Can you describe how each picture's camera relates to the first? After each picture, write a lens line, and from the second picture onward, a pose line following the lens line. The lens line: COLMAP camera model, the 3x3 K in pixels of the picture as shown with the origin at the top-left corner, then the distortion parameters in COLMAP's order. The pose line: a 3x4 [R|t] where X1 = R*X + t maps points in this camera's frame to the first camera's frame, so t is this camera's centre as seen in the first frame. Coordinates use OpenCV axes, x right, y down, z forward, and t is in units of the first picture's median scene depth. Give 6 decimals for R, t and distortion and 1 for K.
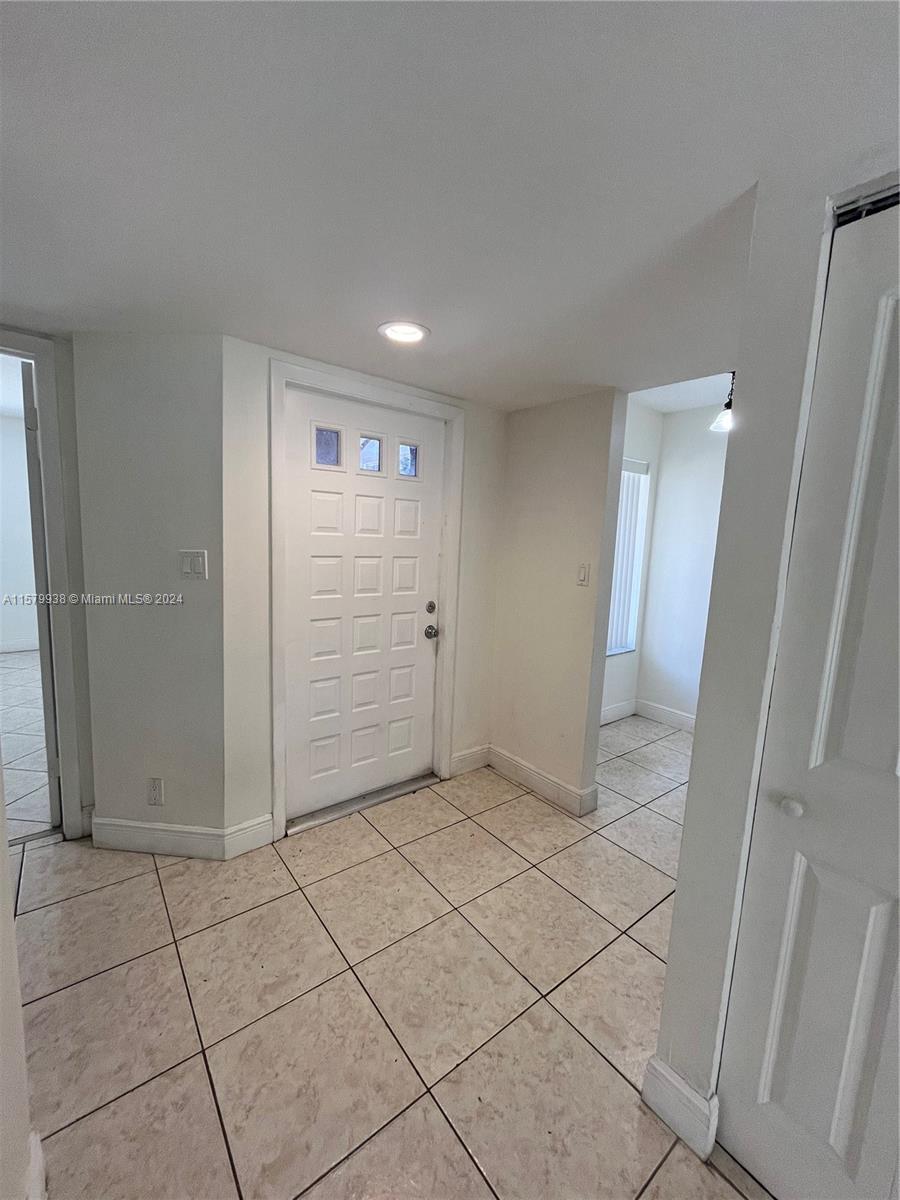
lens RADIAL K [[485.5, 0, 449.0], [0, 485.5, 596.8], [0, 0, 1]] dist [-0.003623, 0.000498]
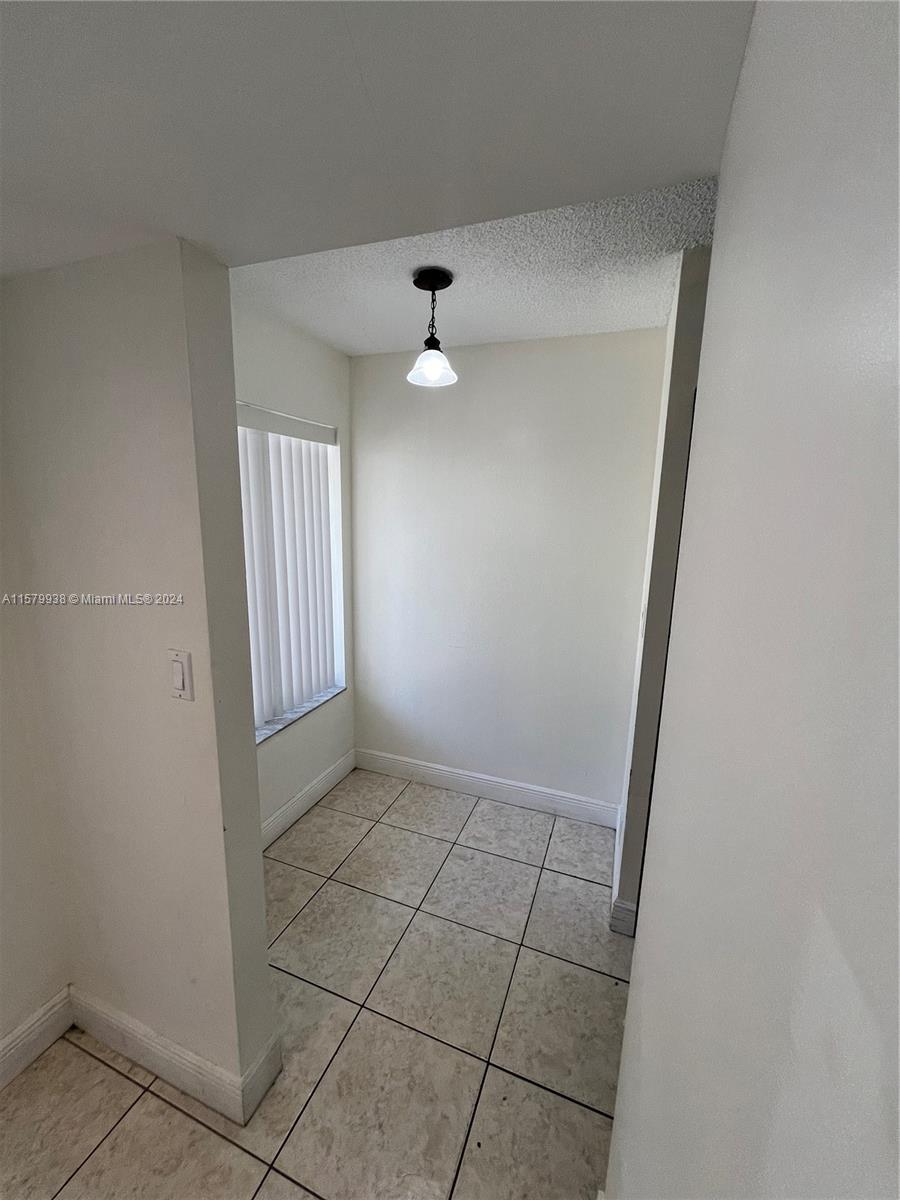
lens RADIAL K [[485.5, 0, 447.9], [0, 485.5, 601.3], [0, 0, 1]] dist [-0.003623, 0.000498]
pose [[0.858575, -0.122634, 0.497806, 0.188460], [0.080563, 0.991180, 0.105227, -0.098177], [-0.506319, -0.050240, 0.860881, 0.334098]]
